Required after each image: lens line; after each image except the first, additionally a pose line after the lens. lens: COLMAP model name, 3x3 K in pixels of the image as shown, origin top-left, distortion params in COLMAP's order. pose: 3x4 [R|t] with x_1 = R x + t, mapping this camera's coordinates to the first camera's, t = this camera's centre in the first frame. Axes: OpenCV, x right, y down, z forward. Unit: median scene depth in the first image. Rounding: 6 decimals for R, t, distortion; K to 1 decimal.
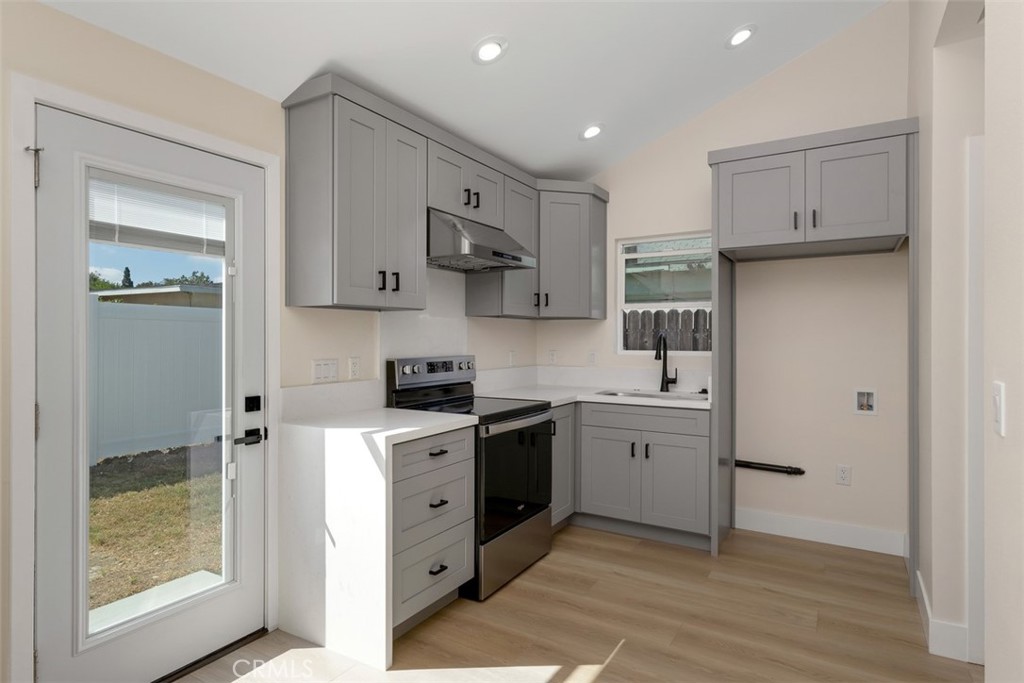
lens RADIAL K [[560.9, 0, 506.1], [0, 560.9, 339.1], [0, 0, 1]] dist [0.003781, 0.000224]
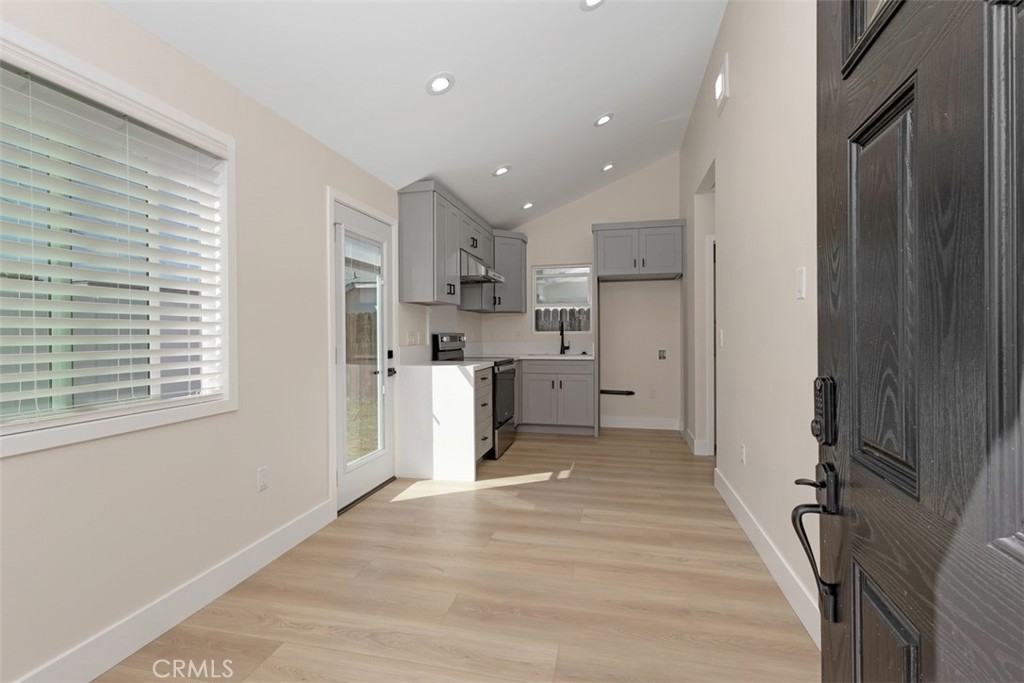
lens RADIAL K [[475.2, 0, 510.6], [0, 475.2, 337.2], [0, 0, 1]] dist [0.002787, 0.000486]
pose [[0.950141, -0.008290, 0.311712, -0.401559], [0.007228, 0.999963, 0.004560, 0.038623], [-0.311738, -0.002079, 0.950166, -0.437554]]
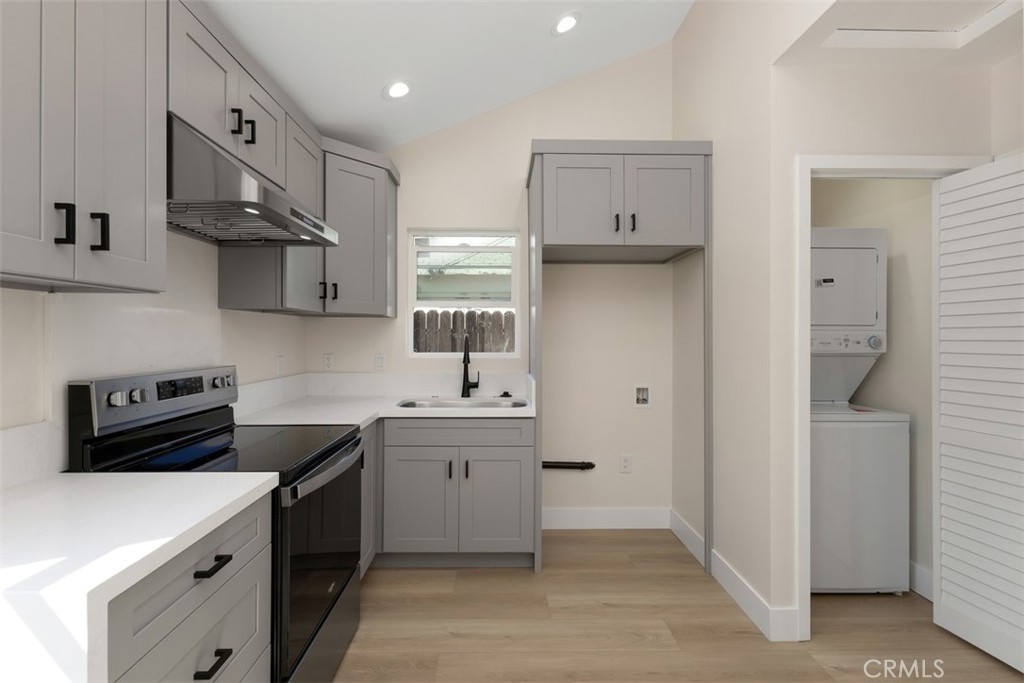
lens RADIAL K [[475.2, 0, 510.6], [0, 475.2, 337.2], [0, 0, 1]] dist [0.002787, 0.000486]
pose [[0.844165, -0.000074, 0.536083, -0.091367], [0.000115, 1.000000, -0.000043, -0.006338], [-0.536083, 0.000098, 0.844165, 0.352116]]
